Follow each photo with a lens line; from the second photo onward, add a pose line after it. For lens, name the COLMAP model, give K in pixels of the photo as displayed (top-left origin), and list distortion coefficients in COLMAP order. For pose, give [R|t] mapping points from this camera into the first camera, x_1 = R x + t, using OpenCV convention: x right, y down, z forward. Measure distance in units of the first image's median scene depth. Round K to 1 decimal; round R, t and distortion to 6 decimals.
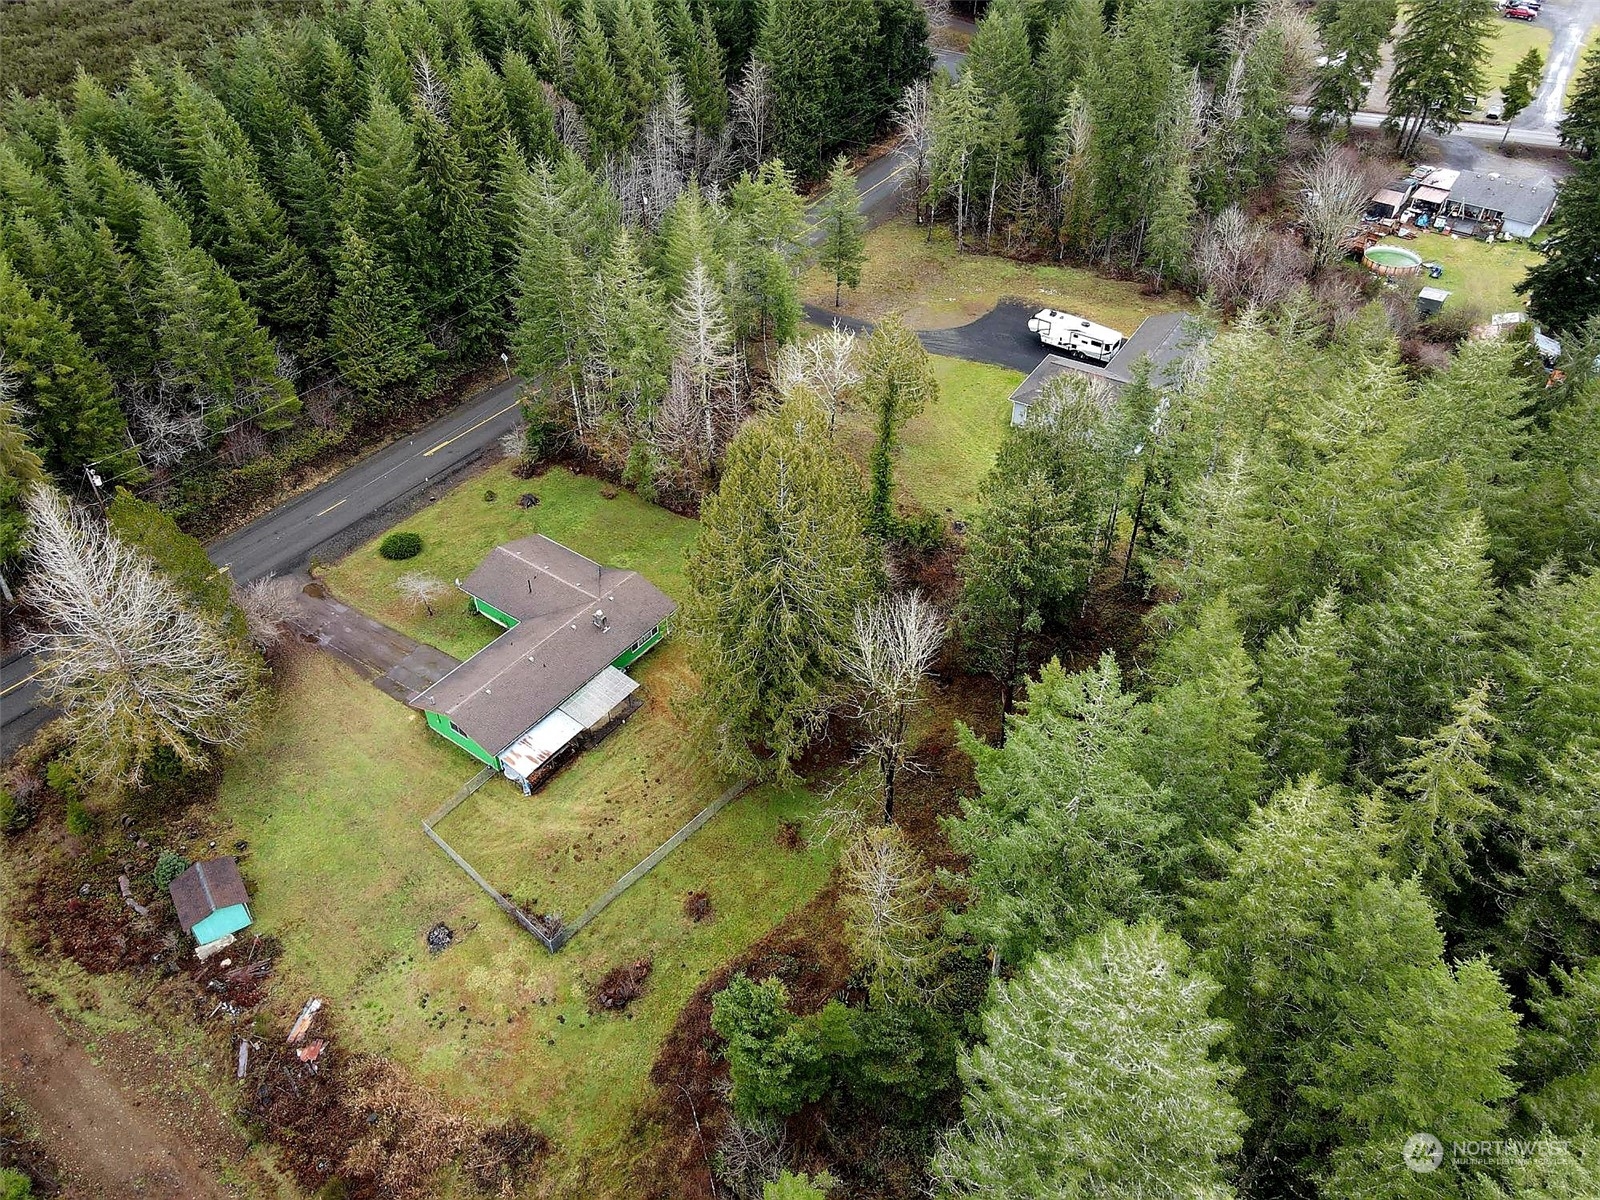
lens RADIAL K [[1164.0, 0, 790.5], [0, 1164.0, 609.6], [0, 0, 1]] dist [0.012419, 0.024206]
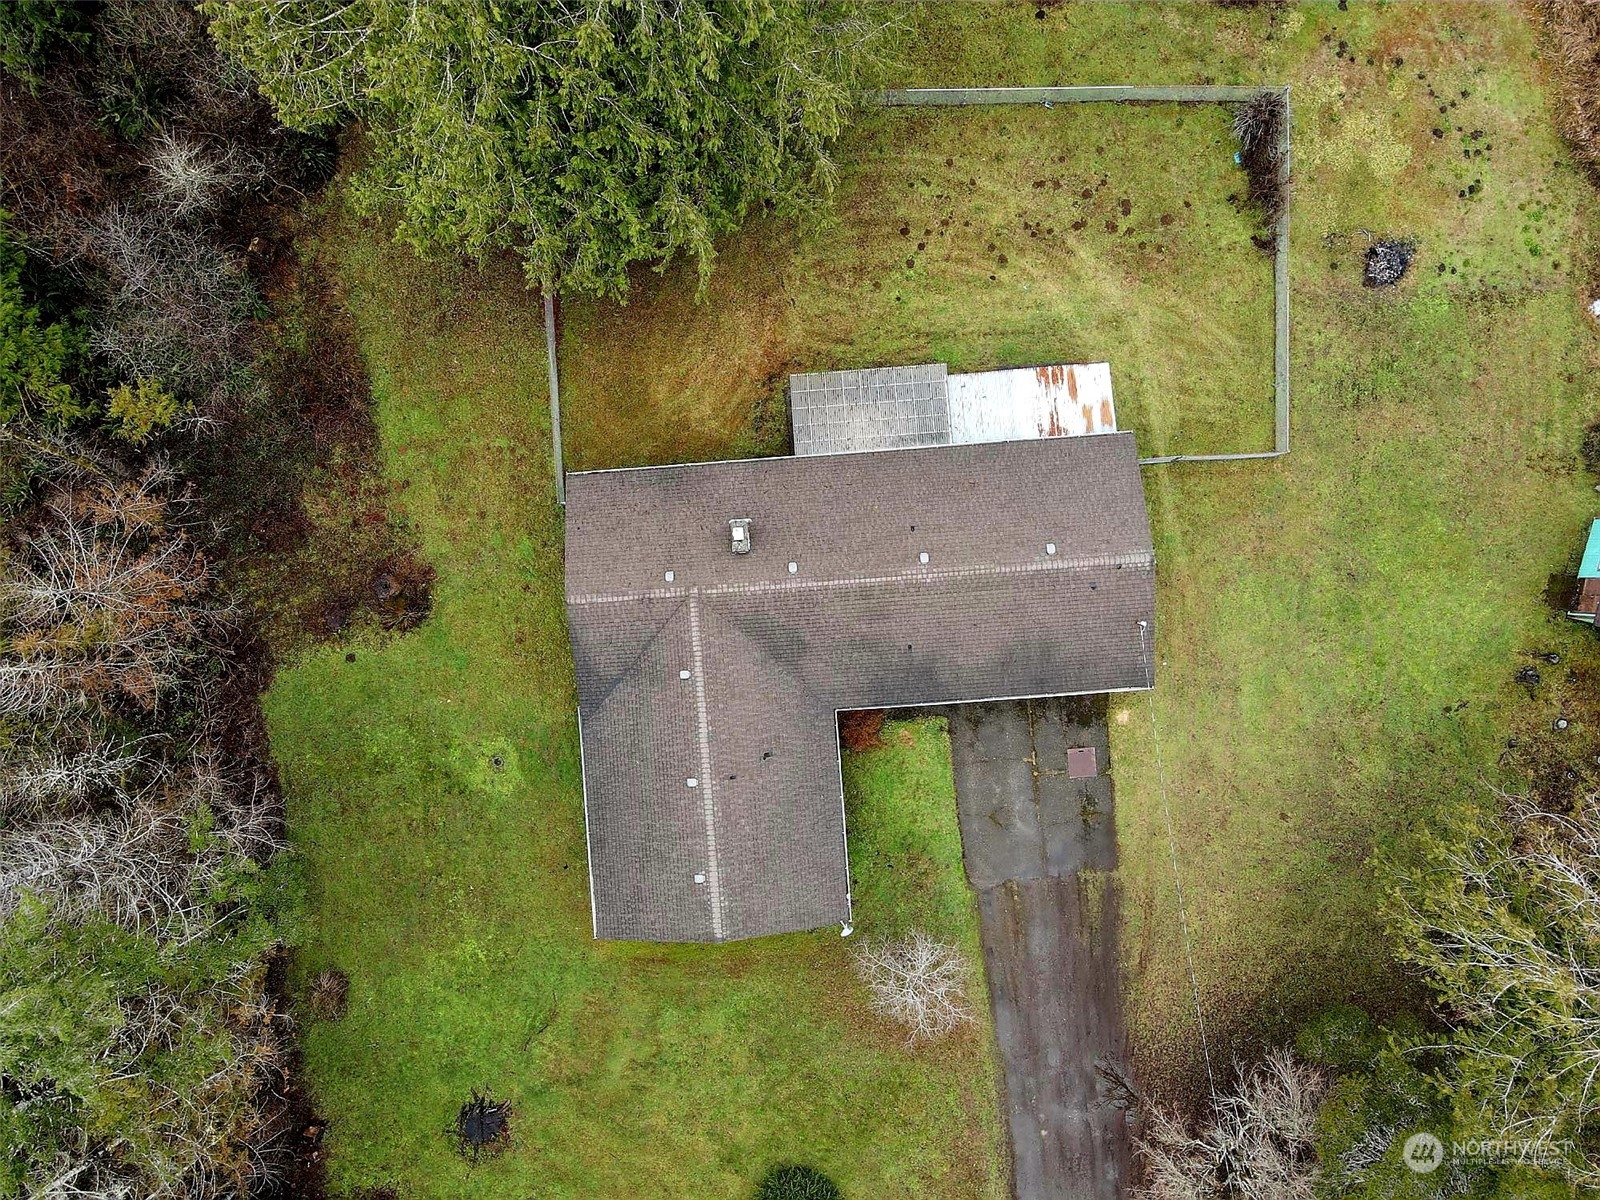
lens RADIAL K [[1164.0, 0, 802.1], [0, 1164.0, 584.5], [0, 0, 1]] dist [0.012419, 0.024206]
pose [[-0.654291, -0.755081, 0.041907, -0.262303], [0.517748, -0.406869, 0.752592, -0.395232], [-0.551217, 0.514112, 0.657152, 0.882525]]
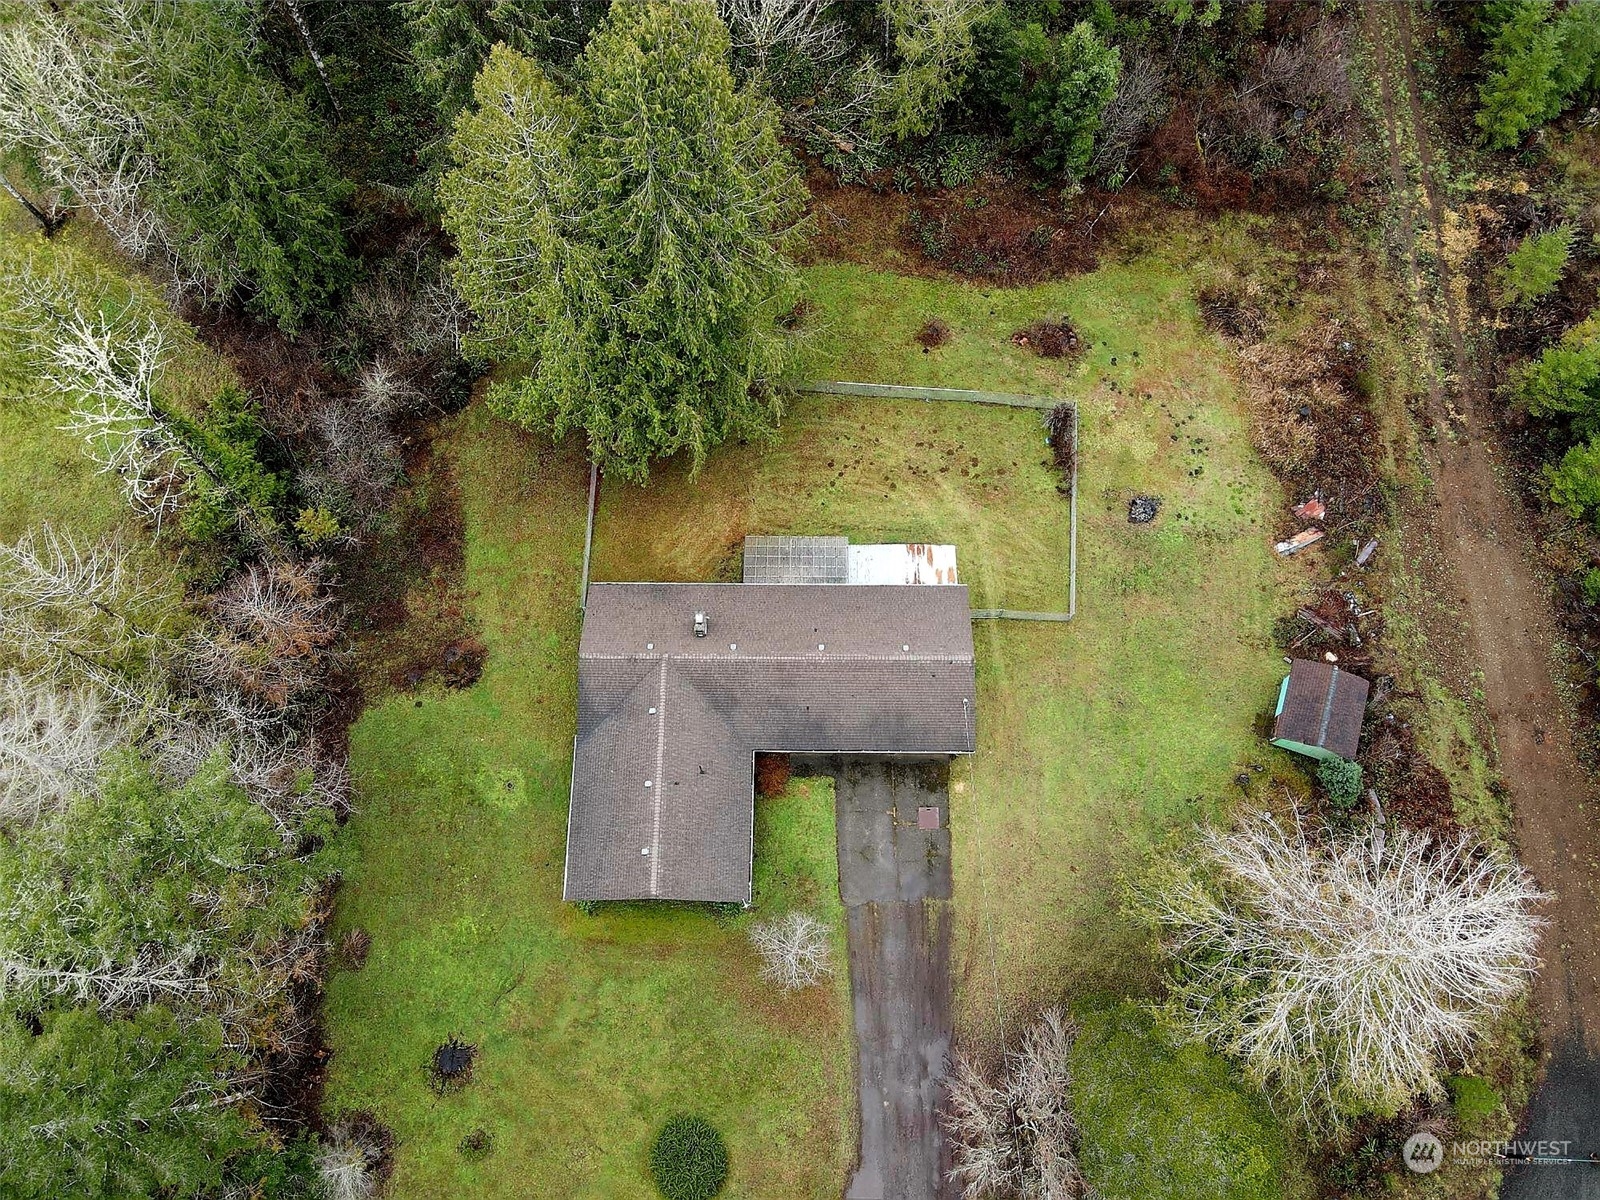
lens RADIAL K [[1164.0, 0, 801.6], [0, 1164.0, 587.6], [0, 0, 1]] dist [0.012419, 0.024206]
pose [[-0.591665, -0.748715, 0.298929, -0.472223], [0.535403, -0.087711, 0.840030, -0.639627], [-0.602724, 0.657064, 0.452760, 0.814499]]
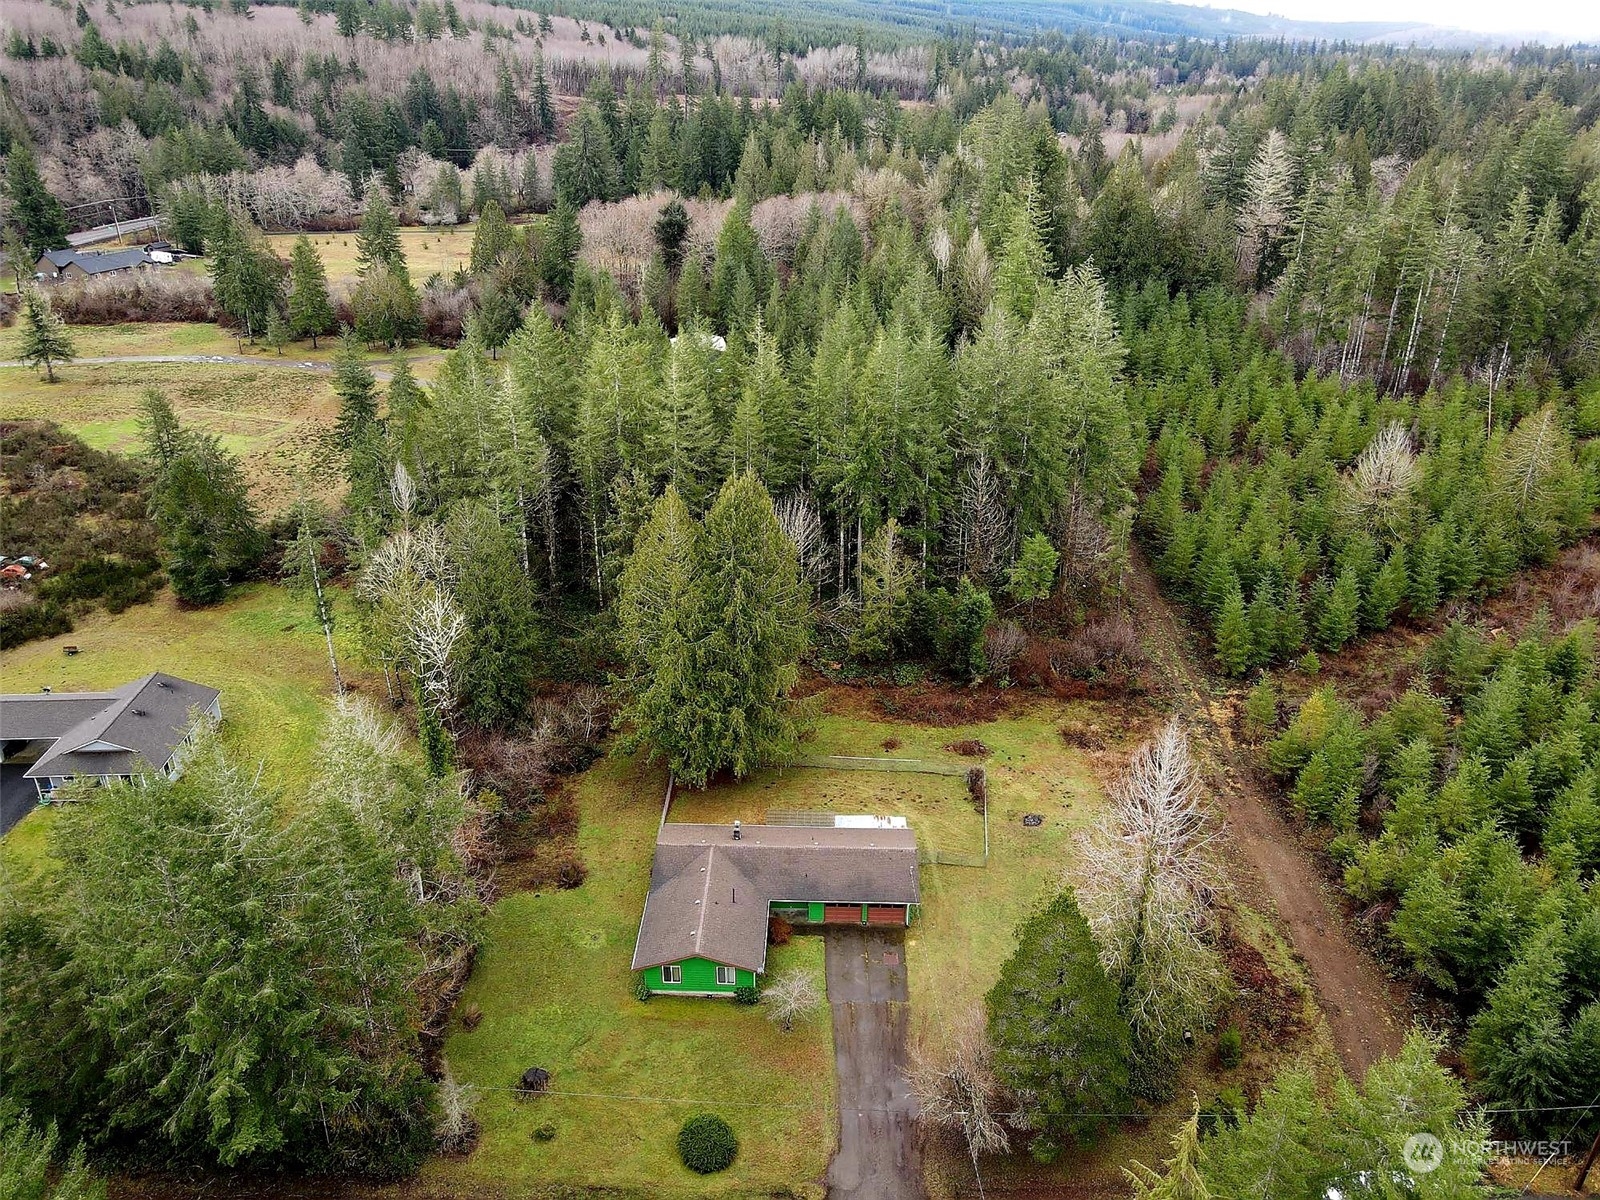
lens RADIAL K [[1164.0, 0, 804.6], [0, 1164.0, 612.3], [0, 0, 1]] dist [0.012419, 0.024206]
pose [[-0.576769, -0.359298, 0.733650, -1.080856], [0.535039, 0.512502, 0.671621, -0.913584], [-0.617309, 0.779902, -0.103357, 1.147917]]
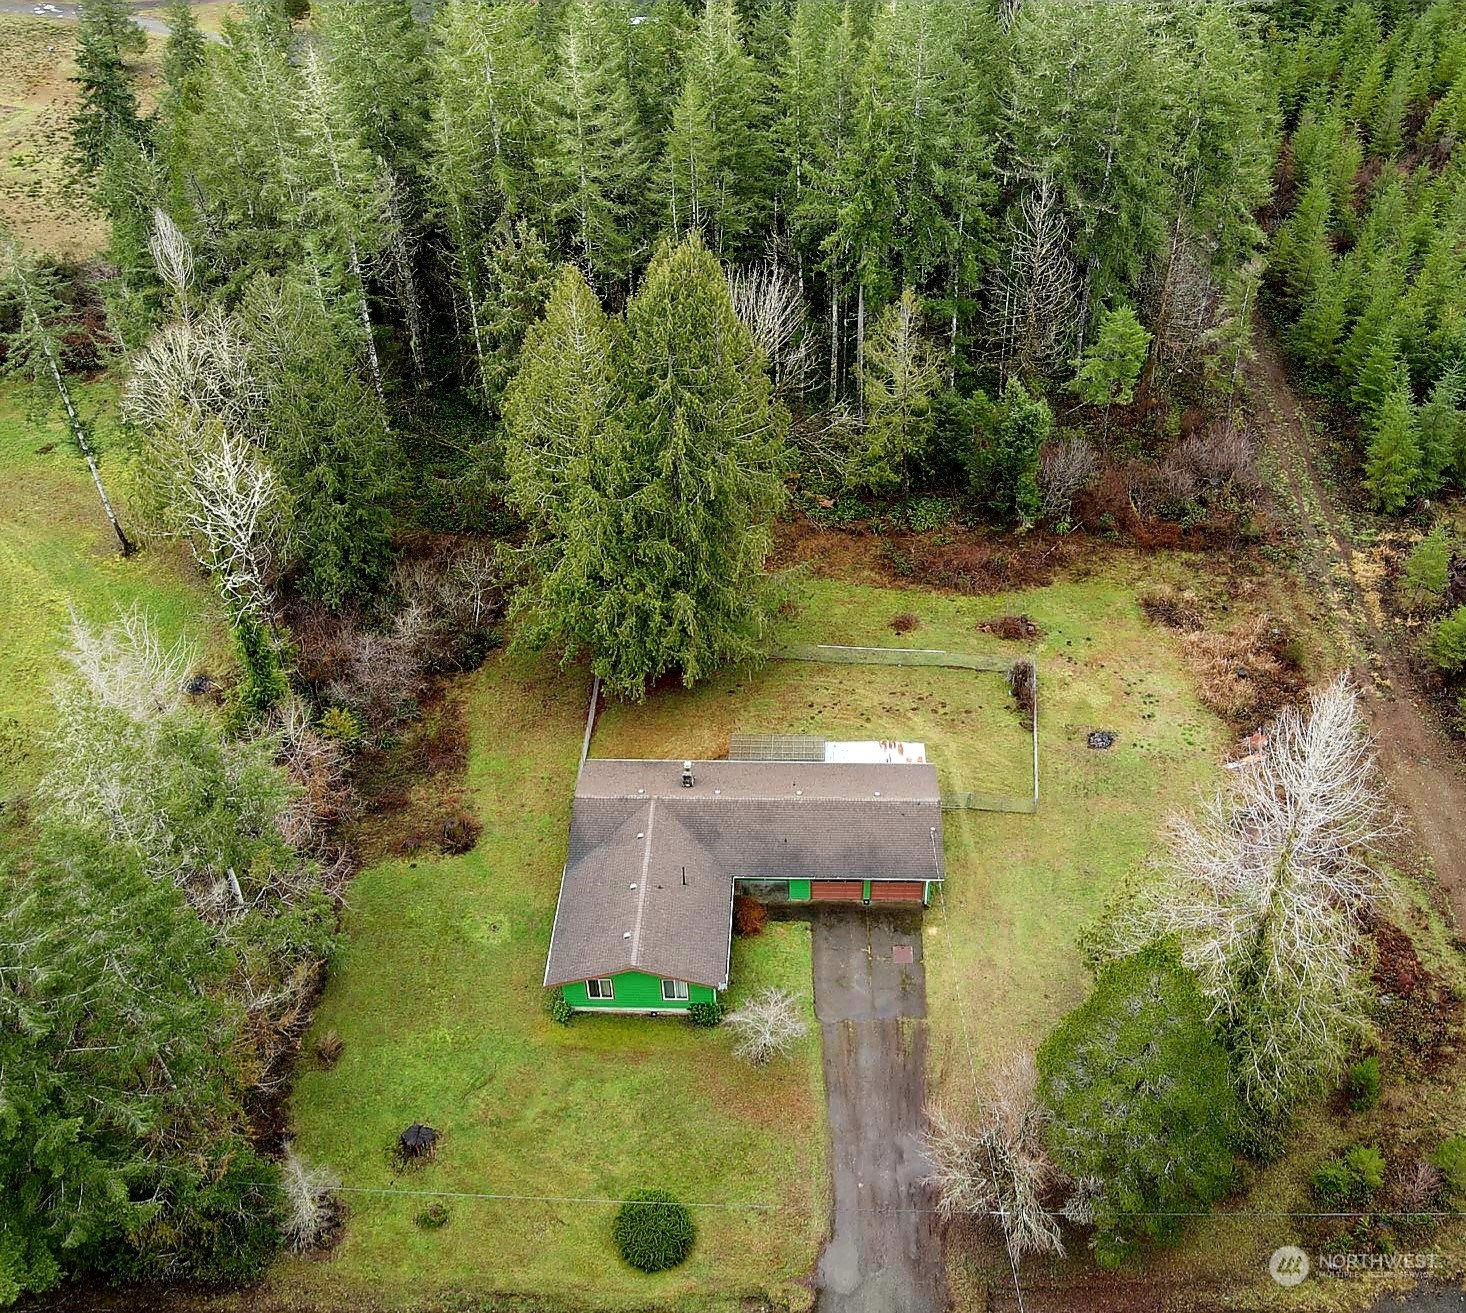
lens RADIAL K [[1455.2, 0, 796.2], [0, 1455.2, 739.9], [0, 0, 1]] dist [0.020489, 0.000000]
pose [[-0.584512, -0.537442, 0.607867, -0.915336], [0.534963, 0.308007, 0.786732, -0.831008], [-0.610050, 0.785040, 0.107478, 1.054869]]
